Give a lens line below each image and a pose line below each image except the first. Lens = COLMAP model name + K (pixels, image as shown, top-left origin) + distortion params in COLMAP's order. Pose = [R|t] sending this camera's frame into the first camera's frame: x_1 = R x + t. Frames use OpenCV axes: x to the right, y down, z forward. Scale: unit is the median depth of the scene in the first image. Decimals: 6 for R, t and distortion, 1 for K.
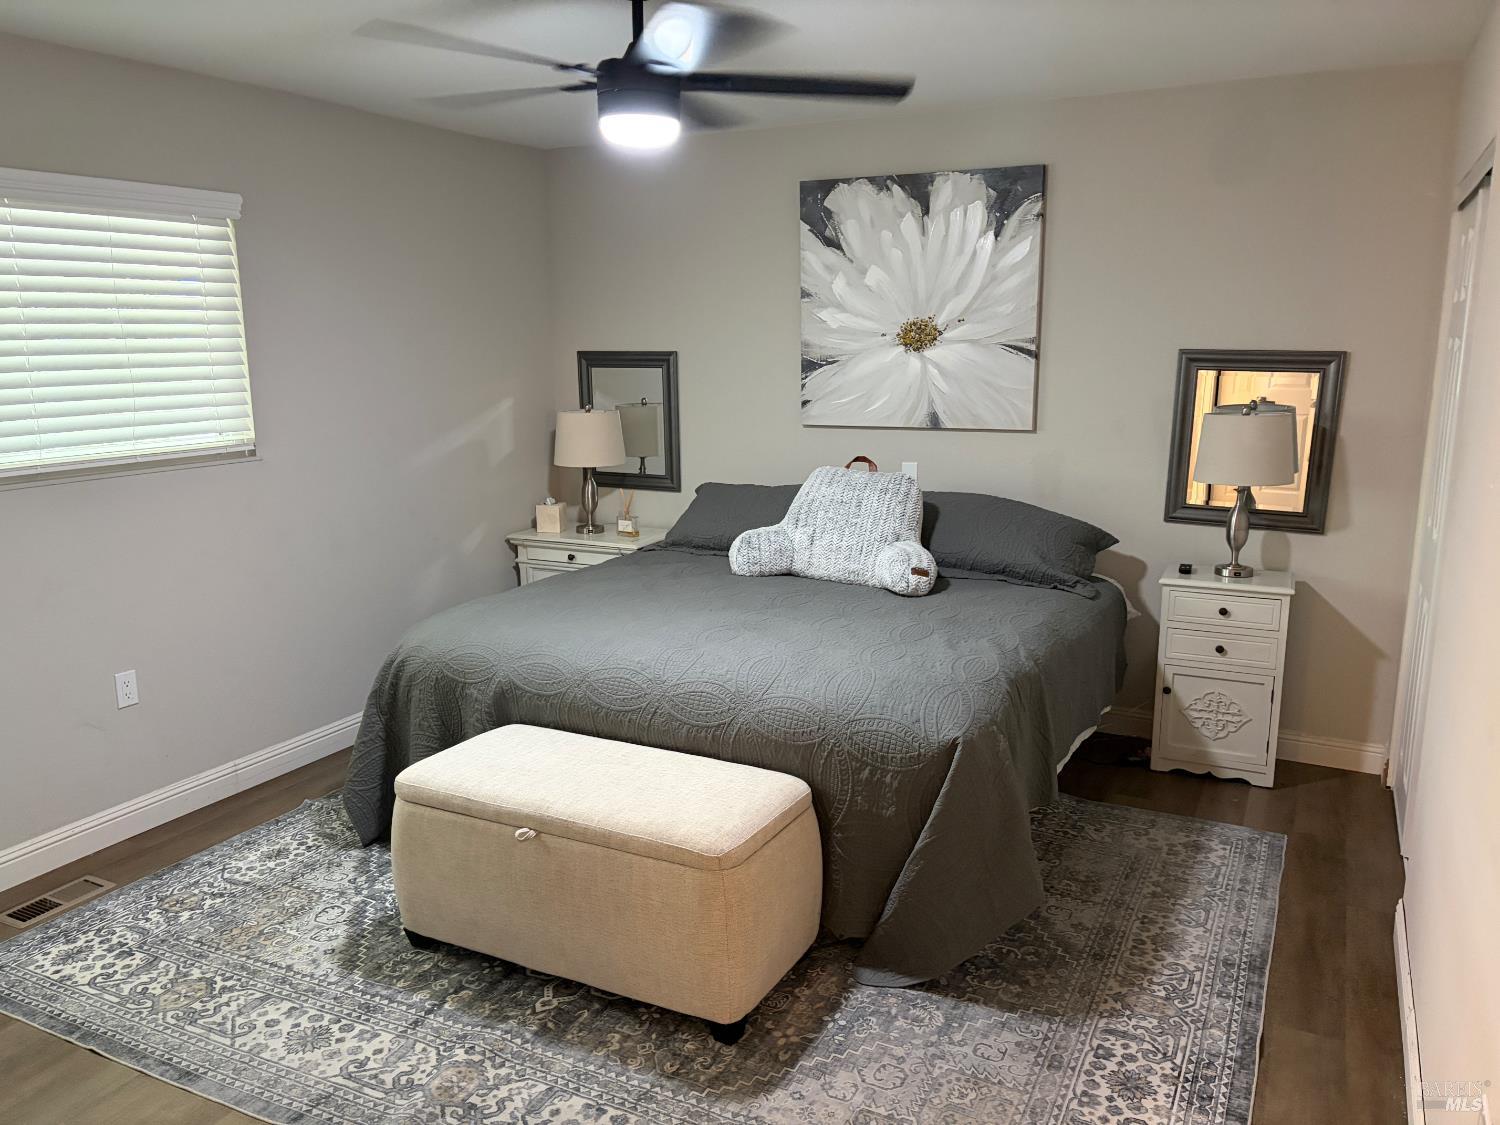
lens RADIAL K [[1121.7, 0, 758.9], [0, 1121.7, 574.0], [0, 0, 1]] dist [0.055196, -0.064797]
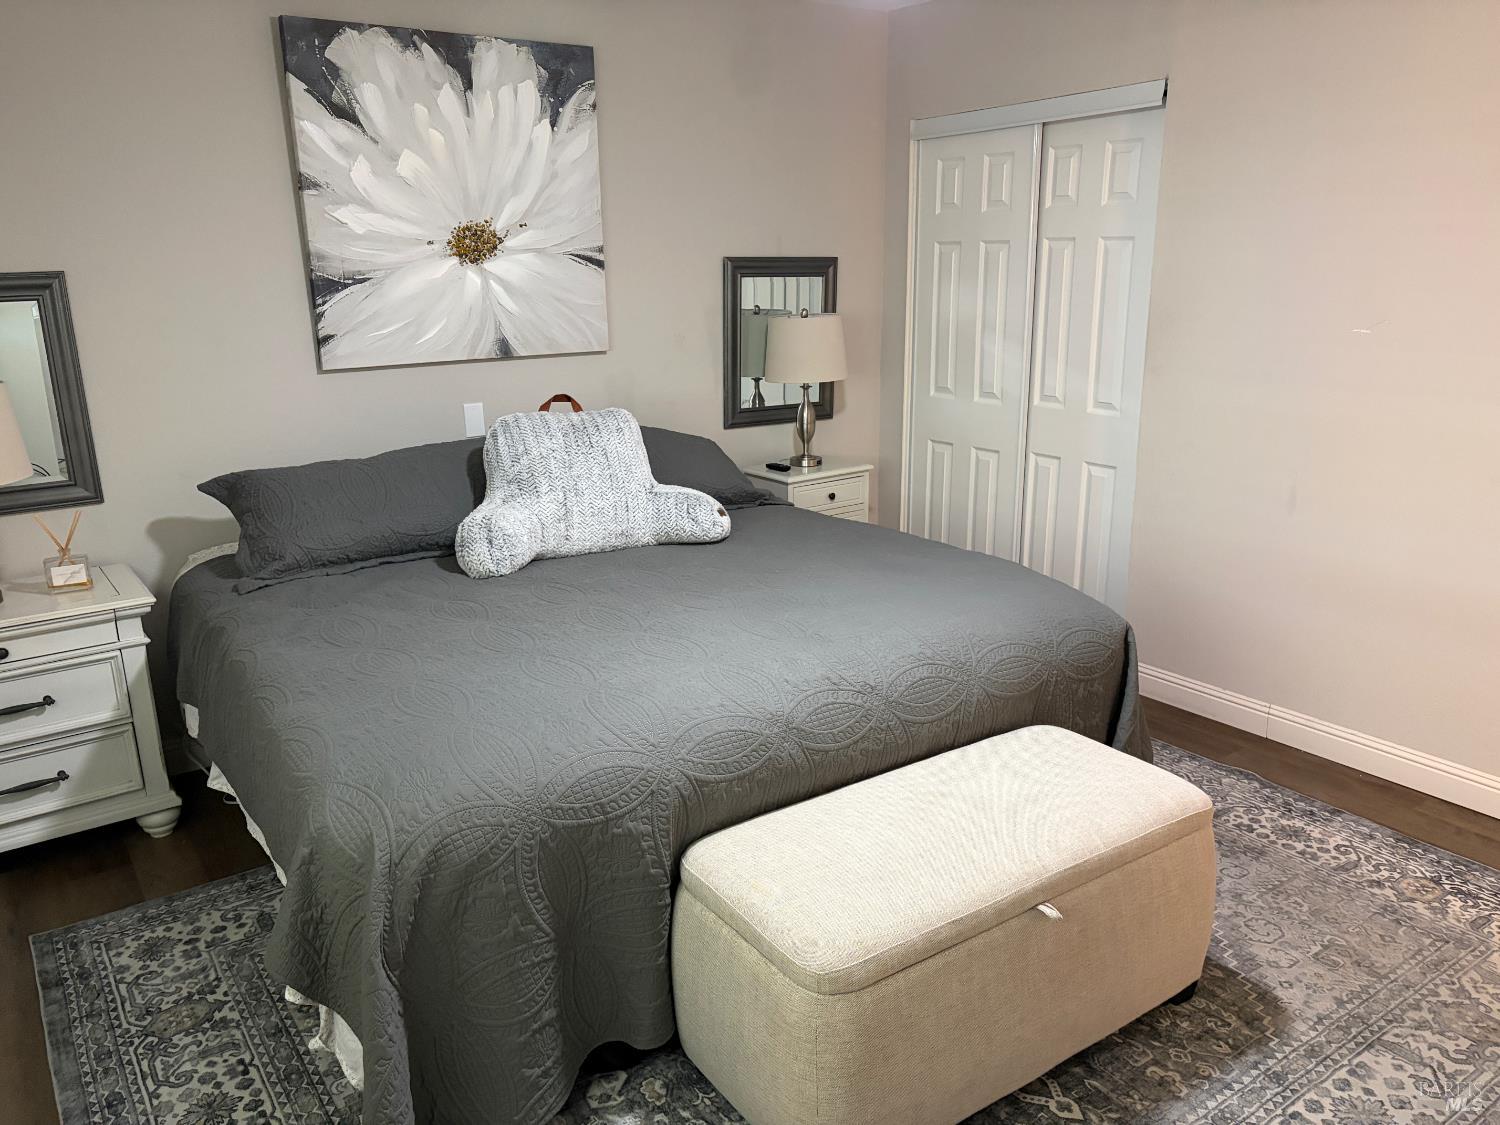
lens RADIAL K [[1121.7, 0, 750.8], [0, 1121.7, 560.1], [0, 0, 1]] dist [0.055196, -0.064797]
pose [[0.480210, -0.236114, 0.844777, -0.504703], [0.194796, 0.967747, 0.159752, -0.085234], [-0.855250, 0.087845, 0.510716, 0.448135]]
